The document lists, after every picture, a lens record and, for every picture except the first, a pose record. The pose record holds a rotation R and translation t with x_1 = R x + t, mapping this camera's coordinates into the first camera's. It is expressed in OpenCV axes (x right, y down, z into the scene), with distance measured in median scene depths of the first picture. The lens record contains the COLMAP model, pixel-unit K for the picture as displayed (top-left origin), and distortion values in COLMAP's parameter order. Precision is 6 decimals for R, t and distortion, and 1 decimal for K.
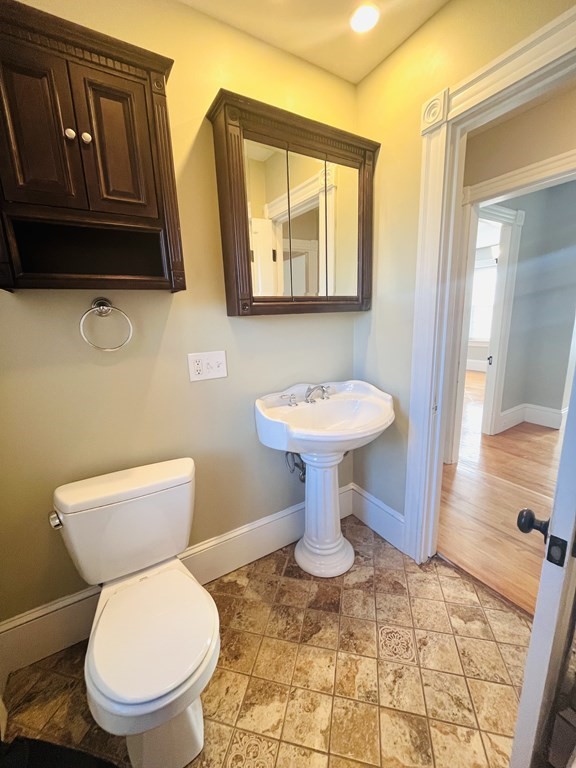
lens RADIAL K [[312.6, 0, 288.3], [0, 312.6, 381.6], [0, 0, 1]] dist [-0.001852, -0.000227]
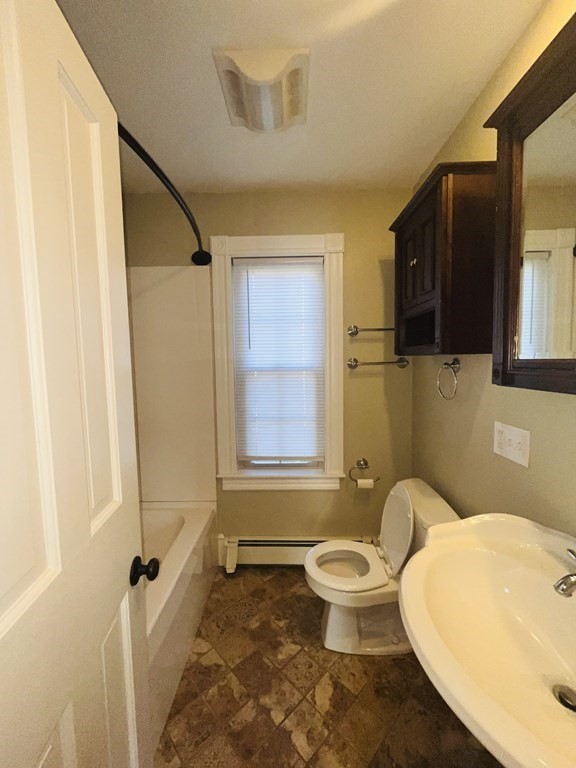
lens RADIAL K [[312.6, 0, 288.3], [0, 312.6, 381.6], [0, 0, 1]] dist [-0.001852, -0.000227]
pose [[-0.534337, 0.108178, -0.838320, 0.872623], [-0.139535, 0.966881, 0.213706, -0.371971], [0.833675, 0.231166, -0.501546, 1.160772]]
